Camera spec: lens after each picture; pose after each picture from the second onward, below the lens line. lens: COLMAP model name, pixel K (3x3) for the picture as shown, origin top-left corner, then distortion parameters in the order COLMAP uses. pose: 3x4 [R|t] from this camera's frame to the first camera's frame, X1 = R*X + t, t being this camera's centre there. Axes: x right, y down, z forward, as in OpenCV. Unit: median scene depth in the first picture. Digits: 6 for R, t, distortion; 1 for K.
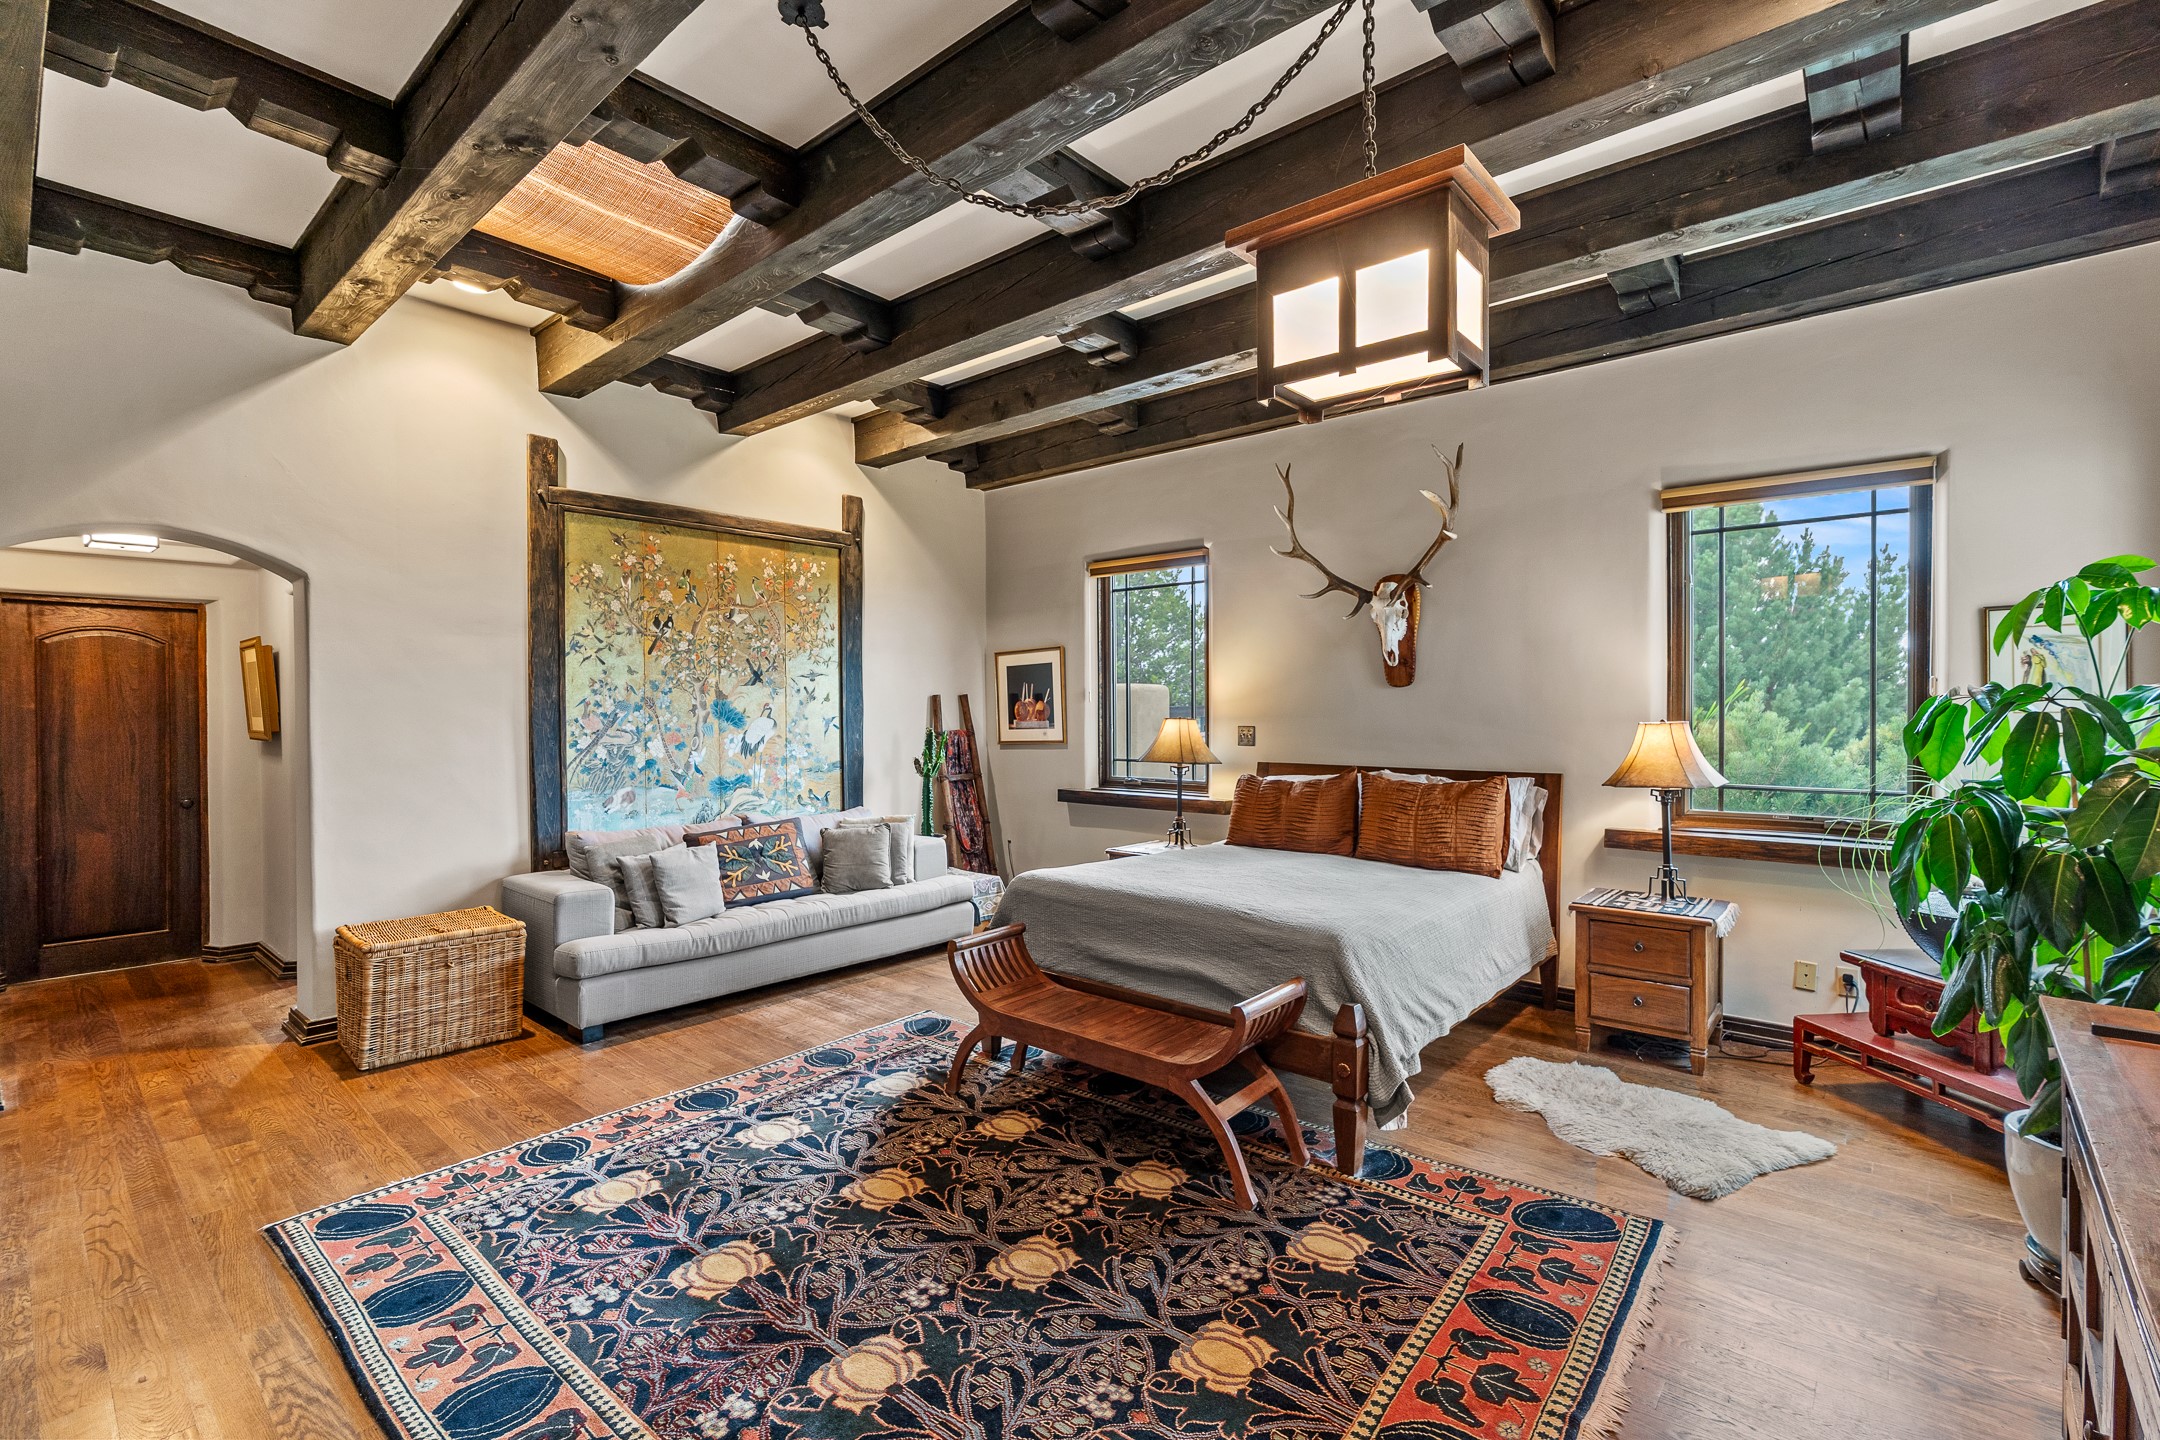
lens RADIAL K [[974.1, 0, 1080.0], [0, 974.1, 720.0], [0, 0, 1]] dist [-0.015176, 0.000067]
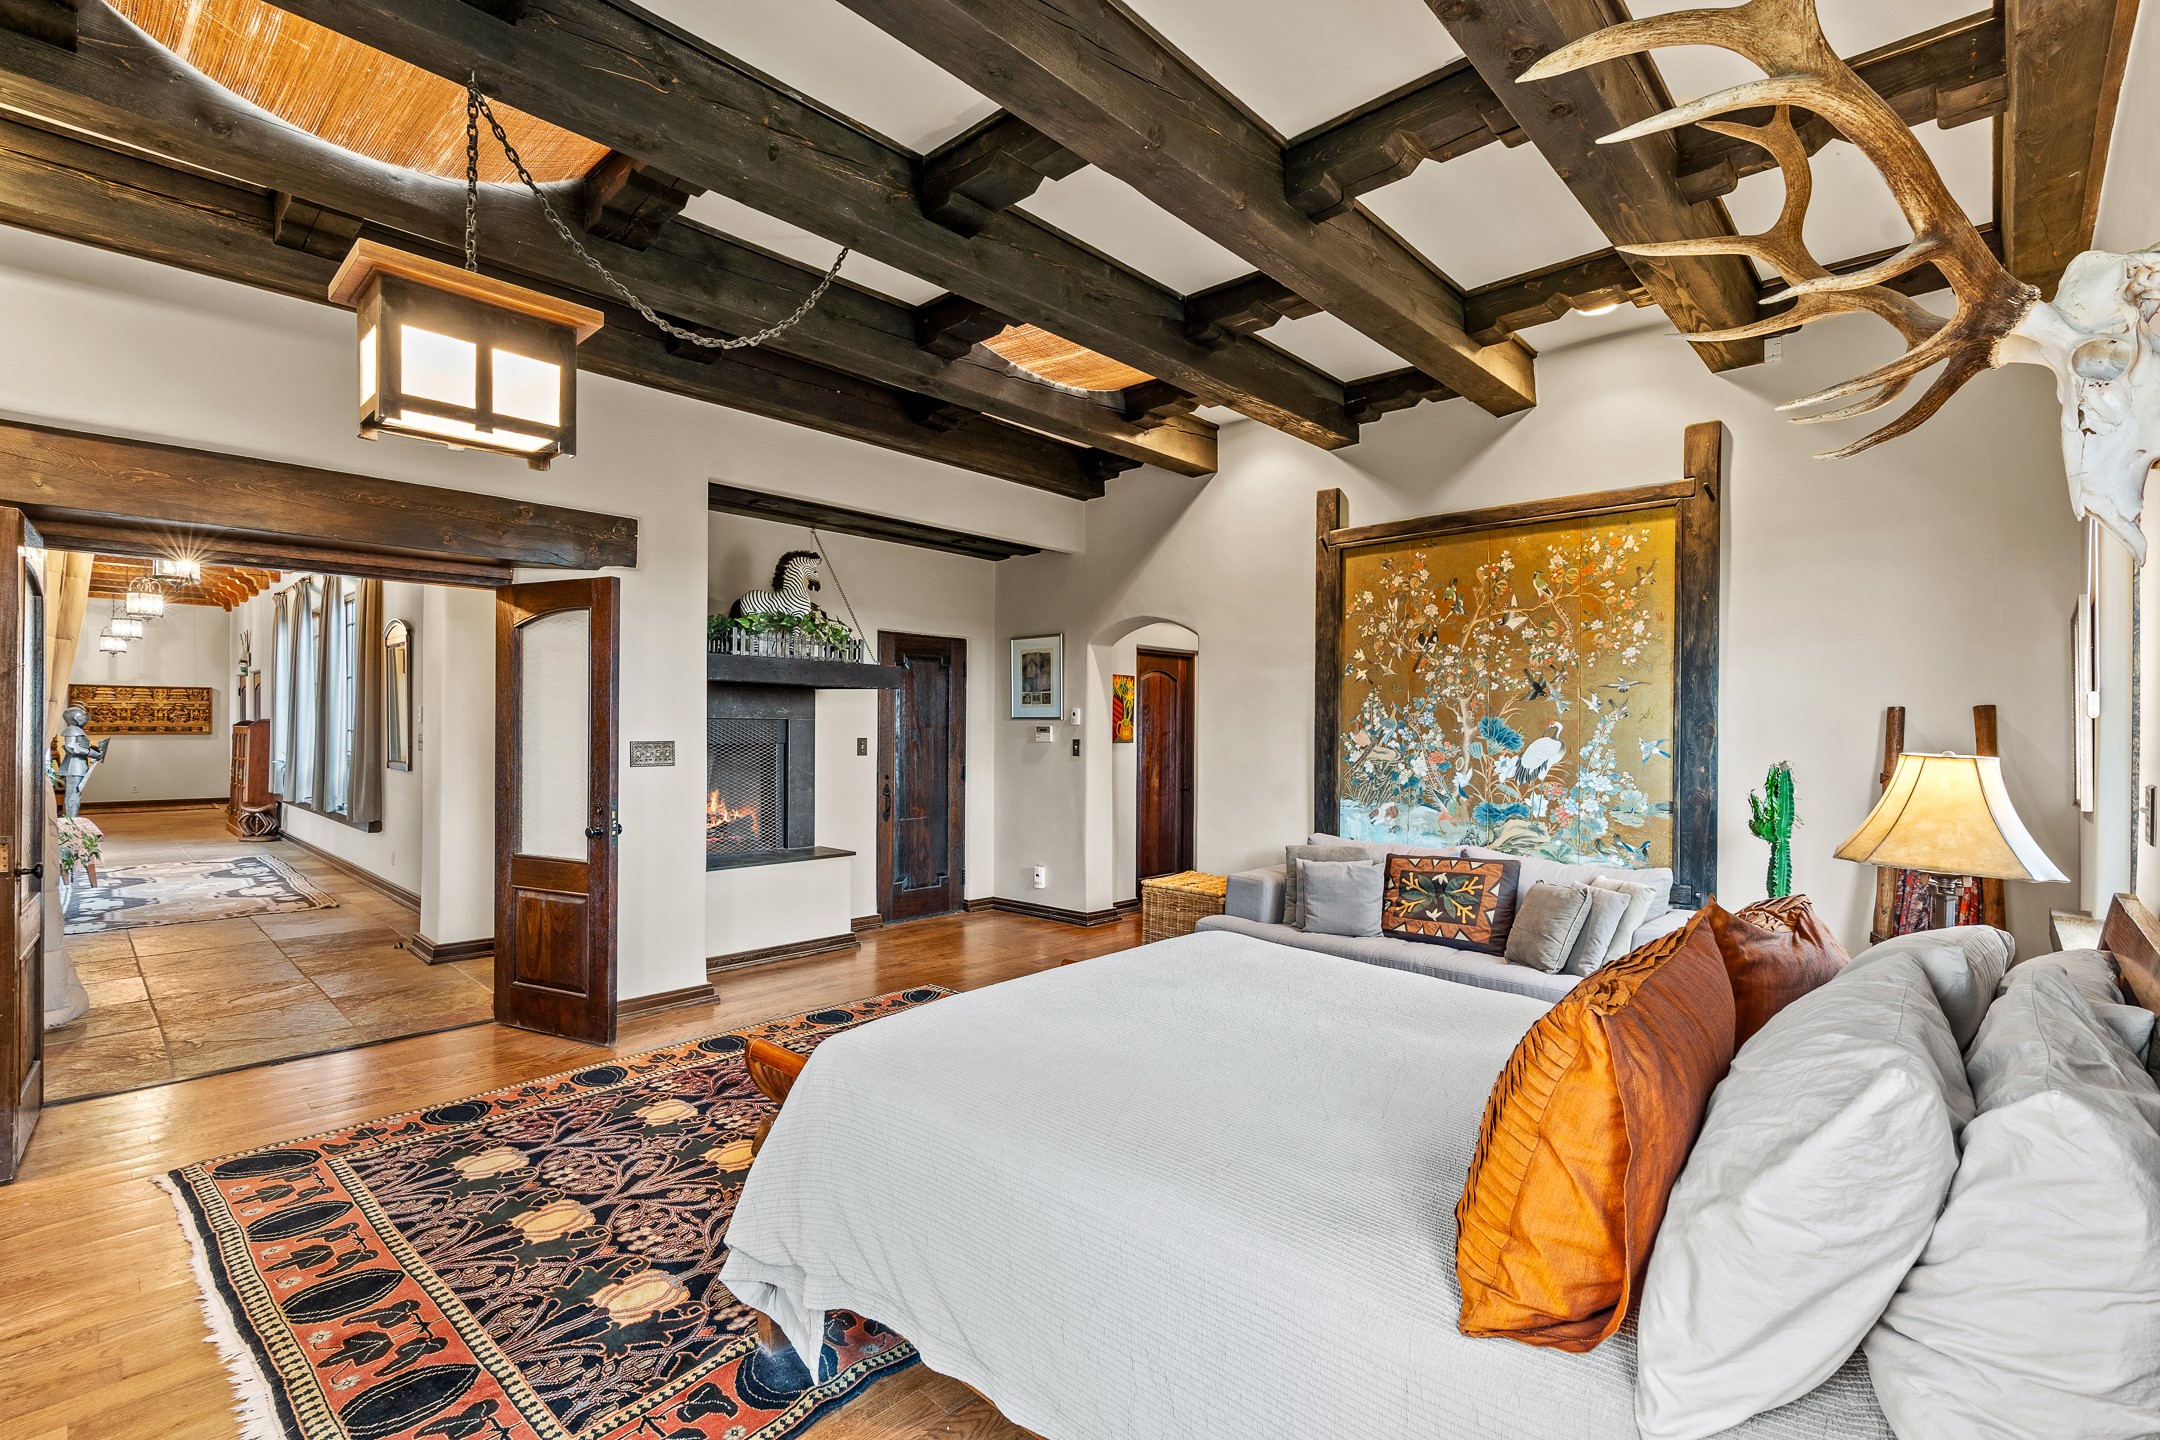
lens RADIAL K [[960.7, 0, 1078.0], [0, 960.7, 726.5], [0, 0, 1]] dist [-0.002685, -0.000334]
pose [[-0.044356, 0.005027, -0.999003, 0.581161], [-0.020624, 0.999770, 0.005947, -0.010425], [0.998803, 0.020867, -0.044242, 0.726890]]
